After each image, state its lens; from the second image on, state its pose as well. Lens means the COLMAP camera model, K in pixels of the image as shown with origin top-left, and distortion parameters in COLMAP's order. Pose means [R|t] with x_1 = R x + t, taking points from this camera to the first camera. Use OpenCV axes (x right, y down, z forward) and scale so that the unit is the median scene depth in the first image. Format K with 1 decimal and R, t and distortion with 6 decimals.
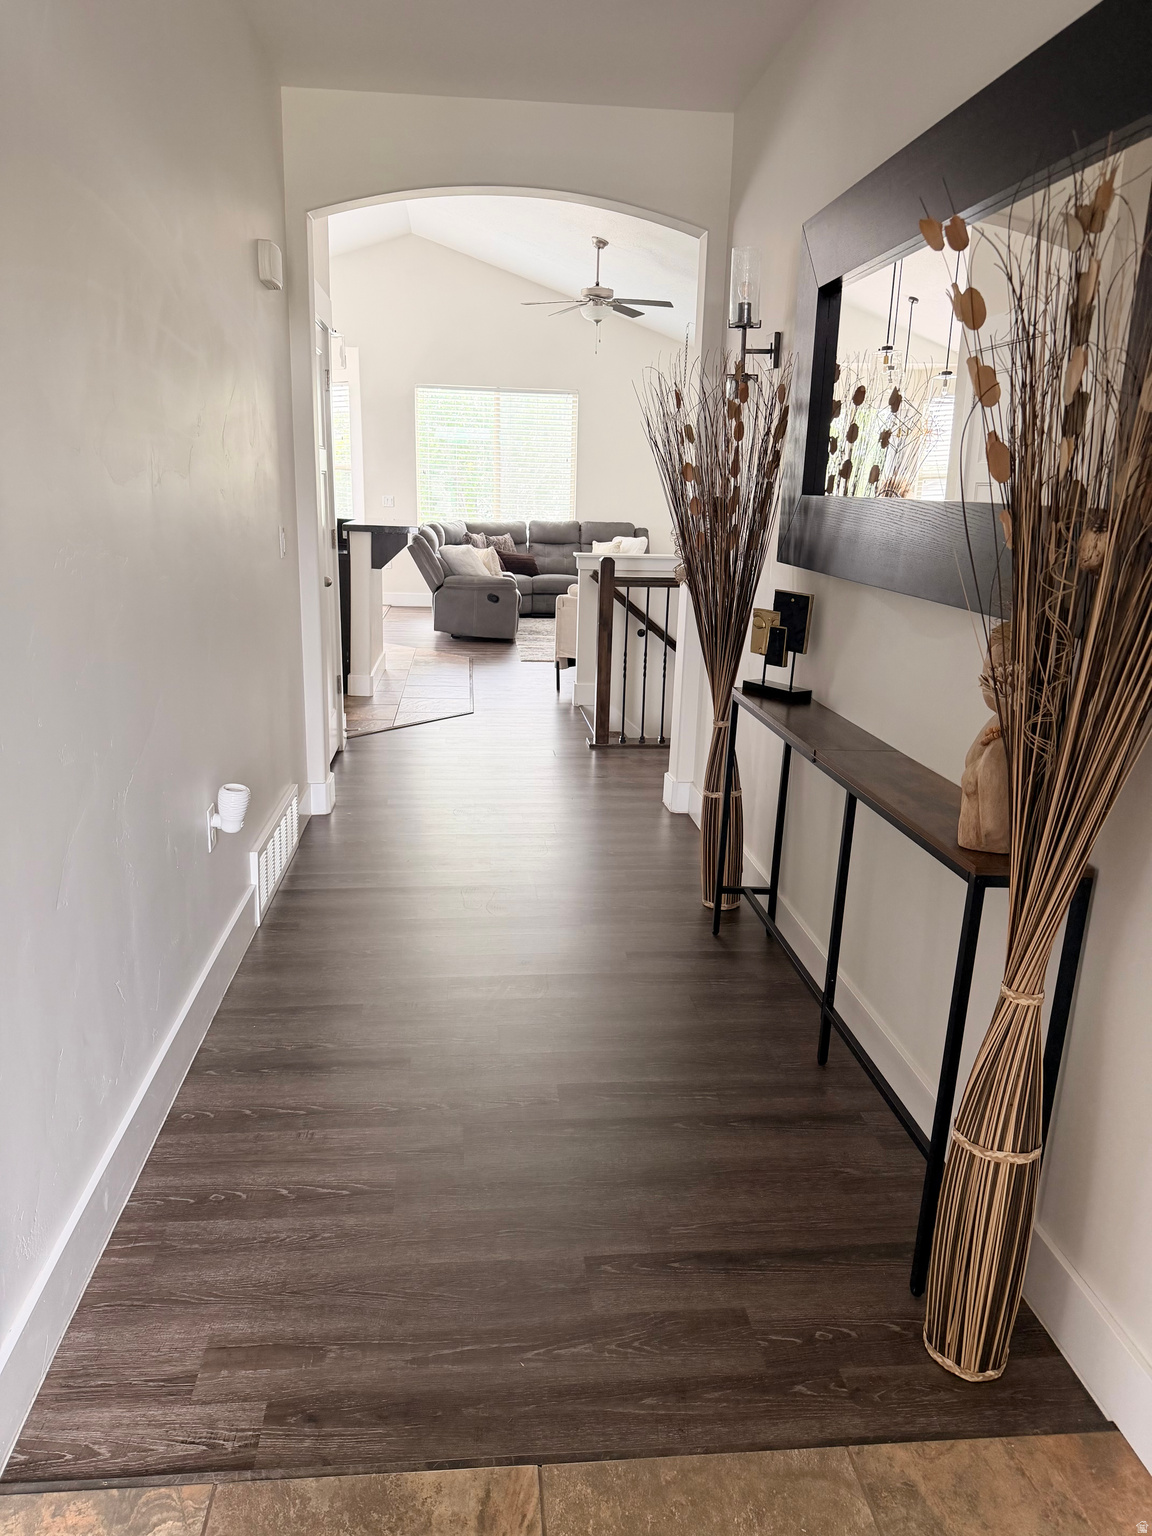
lens RADIAL K [[1080.4, 0, 597.0], [0, 1080.4, 800.8], [0, 0, 1]] dist [0.024022, -0.035773]
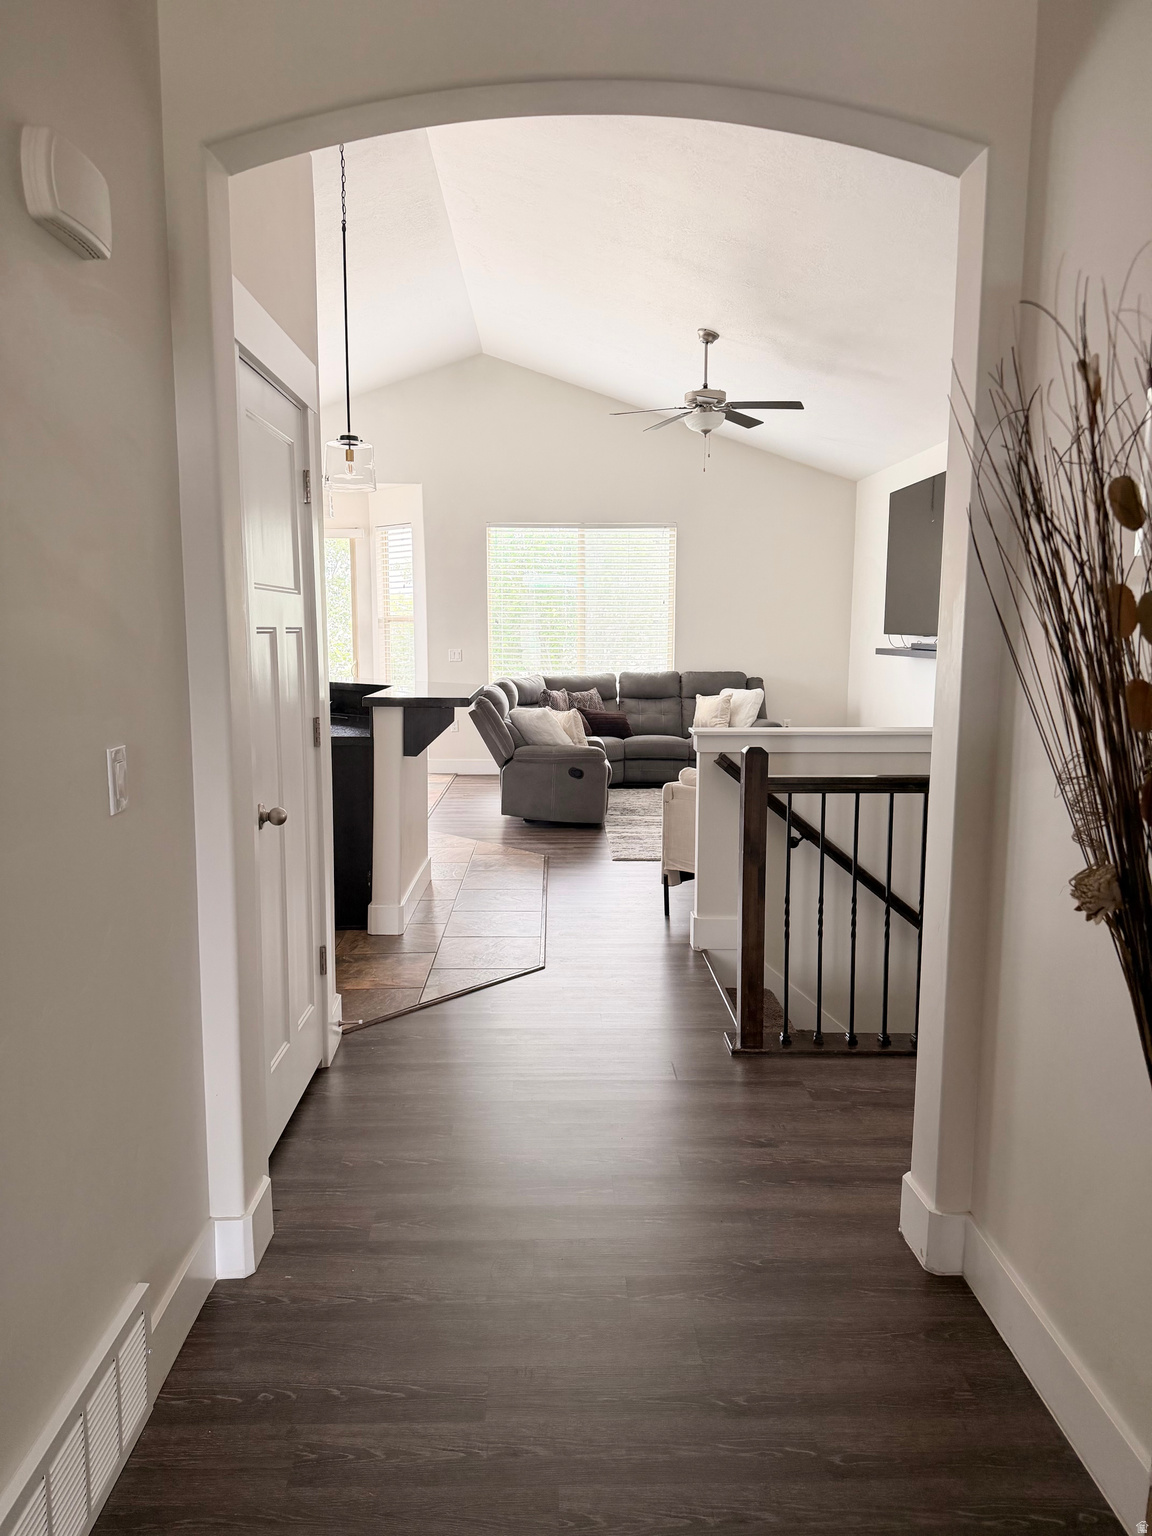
lens RADIAL K [[1080.4, 0, 573.9], [0, 1080.4, 767.3], [0, 0, 1]] dist [0.024022, -0.035773]
pose [[0.994882, -0.017497, -0.099517, -0.018983], [0.001939, 0.988017, -0.154334, -0.069139], [0.101025, 0.153351, 0.982994, 0.223292]]
